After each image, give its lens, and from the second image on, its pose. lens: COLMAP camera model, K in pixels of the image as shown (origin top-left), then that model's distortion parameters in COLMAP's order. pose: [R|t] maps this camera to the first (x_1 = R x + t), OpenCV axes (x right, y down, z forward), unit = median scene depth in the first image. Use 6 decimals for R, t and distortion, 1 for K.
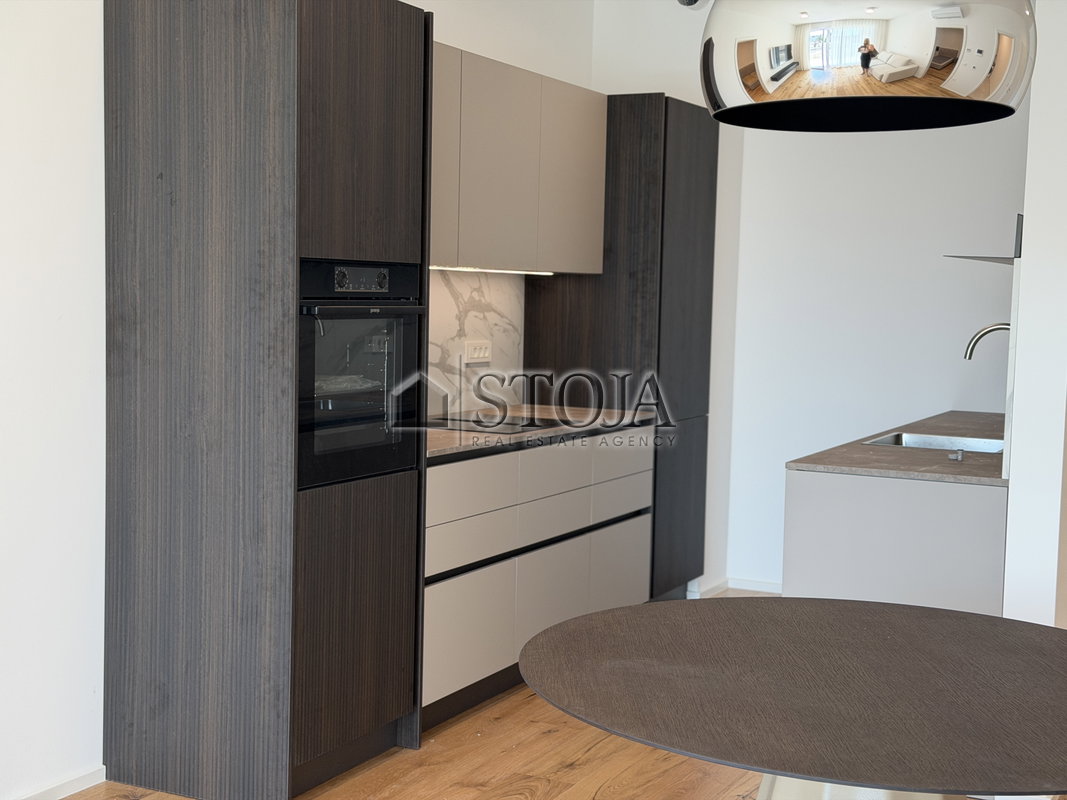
lens RADIAL K [[1482.3, 0, 533.5], [0, 1482.3, 400.0], [0, 0, 1]] dist [0.077913, -0.063920]
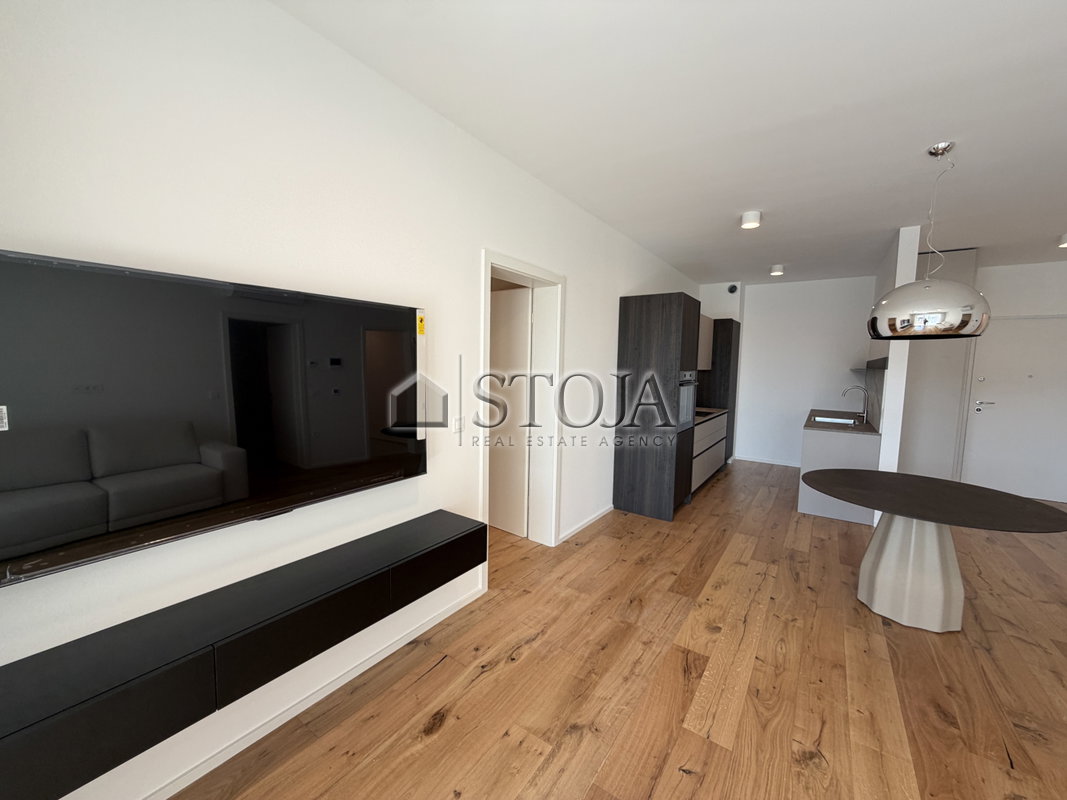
lens RADIAL K [[424.7, 0, 529.6], [0, 424.7, 399.4], [0, 0, 1]] dist [-0.000354, 0.000292]
pose [[0.989079, 0.007473, -0.147197, -0.341335], [-0.006846, 0.999965, 0.004769, -0.025205], [0.147228, -0.003709, 0.989096, -0.088227]]
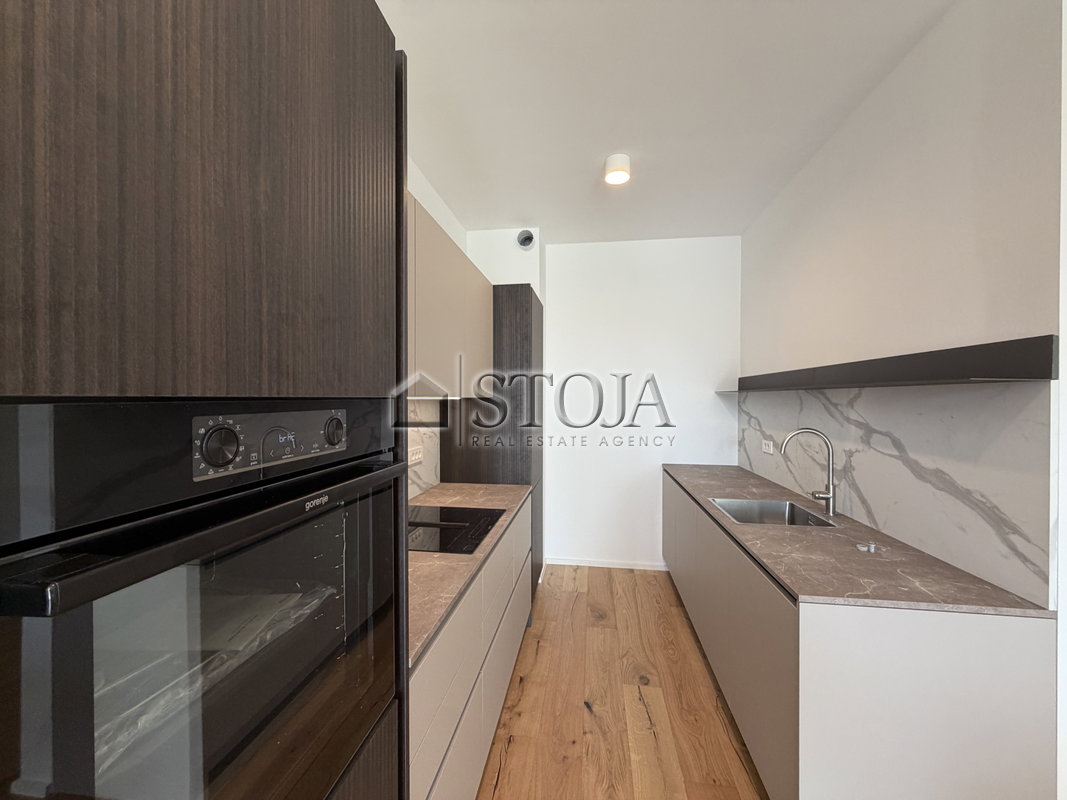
lens RADIAL K [[424.7, 0, 529.6], [0, 424.7, 399.4], [0, 0, 1]] dist [-0.000354, 0.000292]
pose [[0.950488, -0.025445, 0.309719, -0.082274], [0.046459, 0.997077, -0.060661, -0.080372], [-0.307270, 0.072046, 0.948891, 0.835087]]
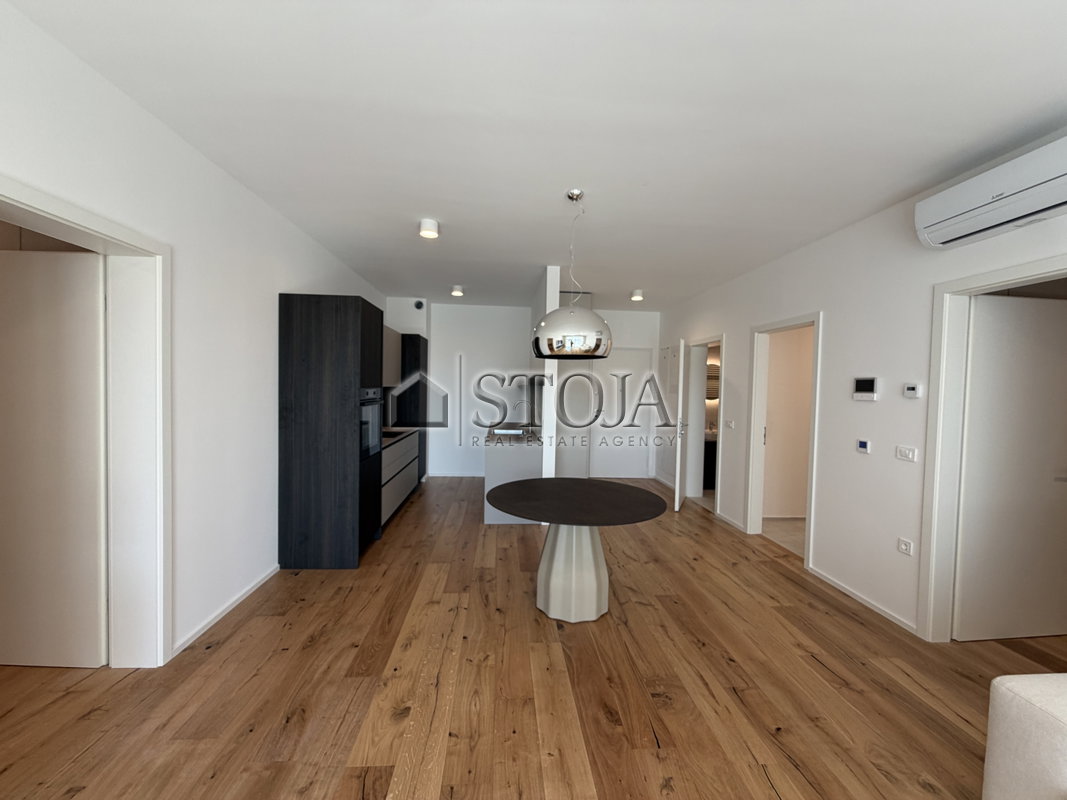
lens RADIAL K [[426.1, 0, 527.8], [0, 426.1, 399.3], [0, 0, 1]] dist [0.000529, -0.000102]
pose [[0.863651, -0.020633, 0.503667, -0.281361], [0.037798, 0.999000, -0.023887, -0.034029], [-0.502671, 0.039668, 0.863567, 0.043708]]
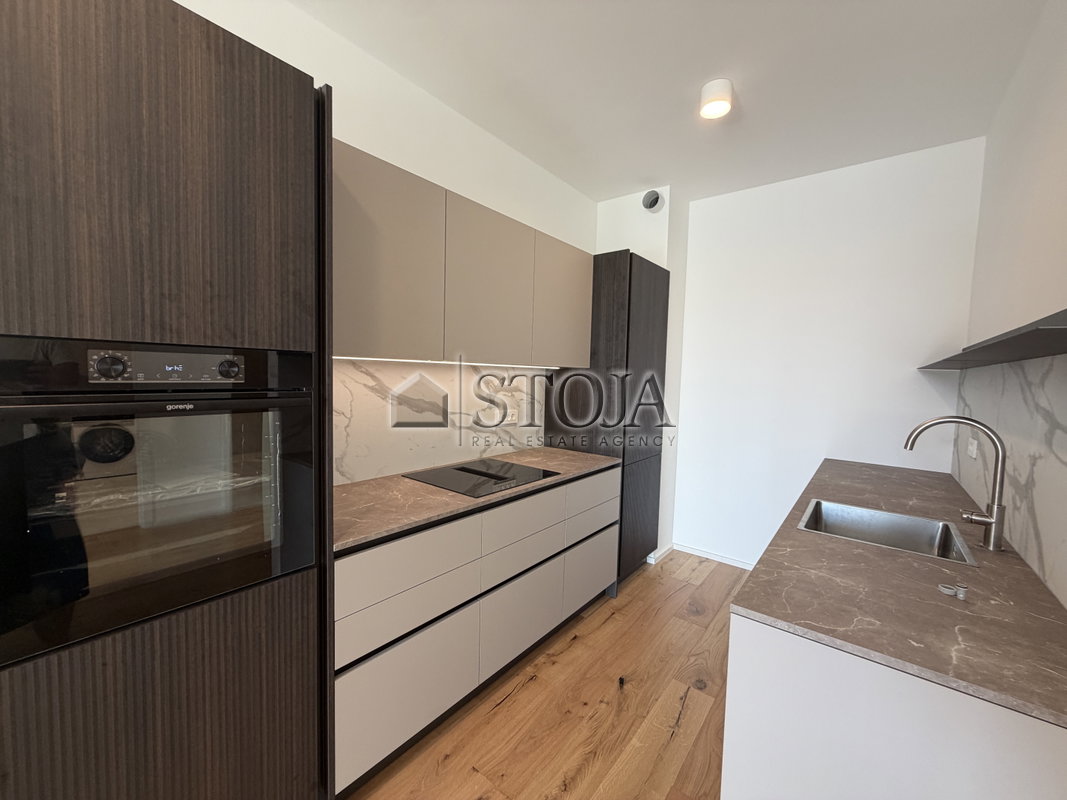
lens RADIAL K [[424.7, 0, 529.6], [0, 424.7, 399.4], [0, 0, 1]] dist [-0.000354, 0.000292]
pose [[0.976526, 0.014653, -0.214901, 0.120525], [-0.019114, 0.999643, -0.018693, -0.062645], [0.214550, 0.022362, 0.976457, 0.806949]]
